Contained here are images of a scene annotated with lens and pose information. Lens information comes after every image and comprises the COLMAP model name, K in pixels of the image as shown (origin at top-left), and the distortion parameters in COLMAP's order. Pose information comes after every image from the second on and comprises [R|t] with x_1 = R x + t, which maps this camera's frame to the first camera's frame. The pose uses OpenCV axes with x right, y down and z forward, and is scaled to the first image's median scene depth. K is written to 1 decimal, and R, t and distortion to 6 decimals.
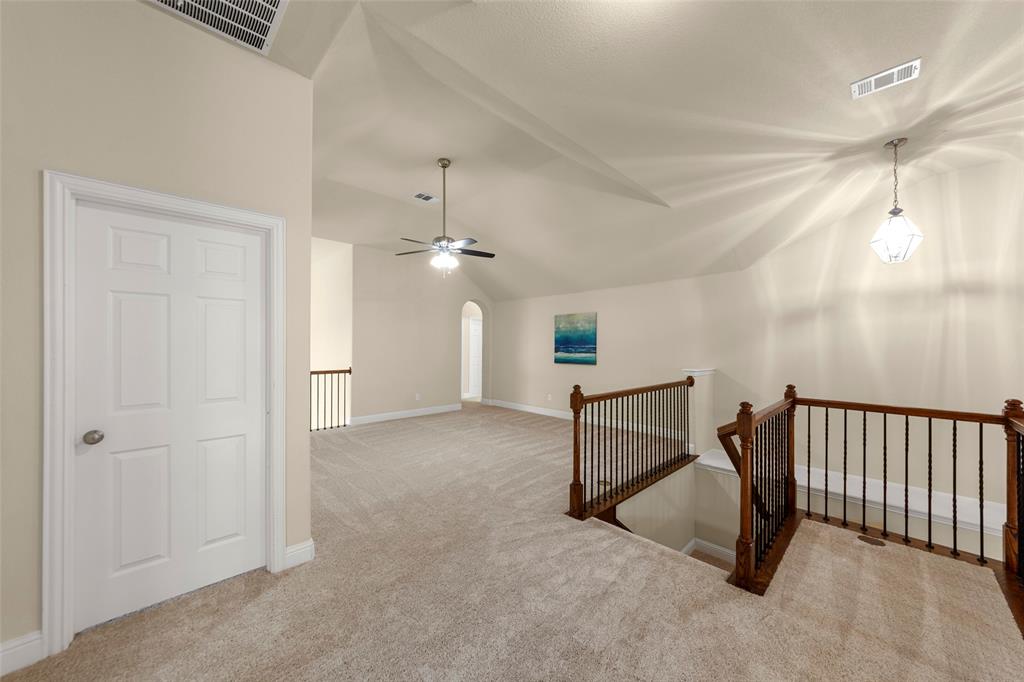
lens RADIAL K [[363.9, 0, 514.0], [0, 363.9, 341.5], [0, 0, 1]] dist [-0.000190, 0.000000]
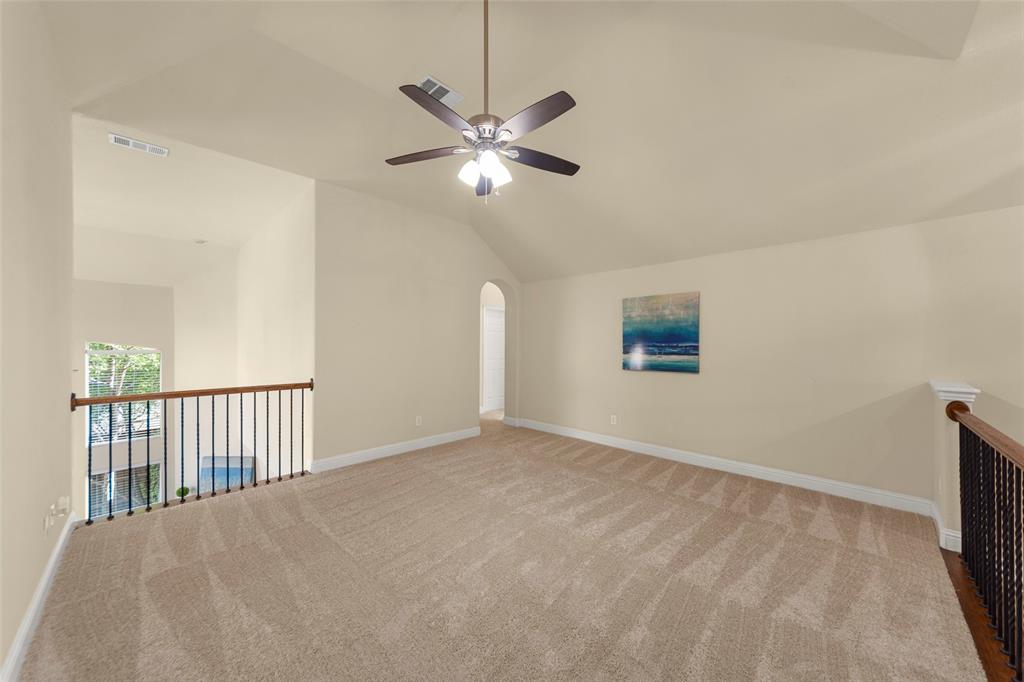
lens RADIAL K [[369.6, 0, 512.6], [0, 369.6, 344.3], [0, 0, 1]] dist [-0.001689, 0.000021]
pose [[0.999842, -0.000711, 0.017748, -0.114188], [0.000527, 0.999946, 0.010351, 0.005857], [-0.017755, -0.010340, 0.999789, 0.348509]]
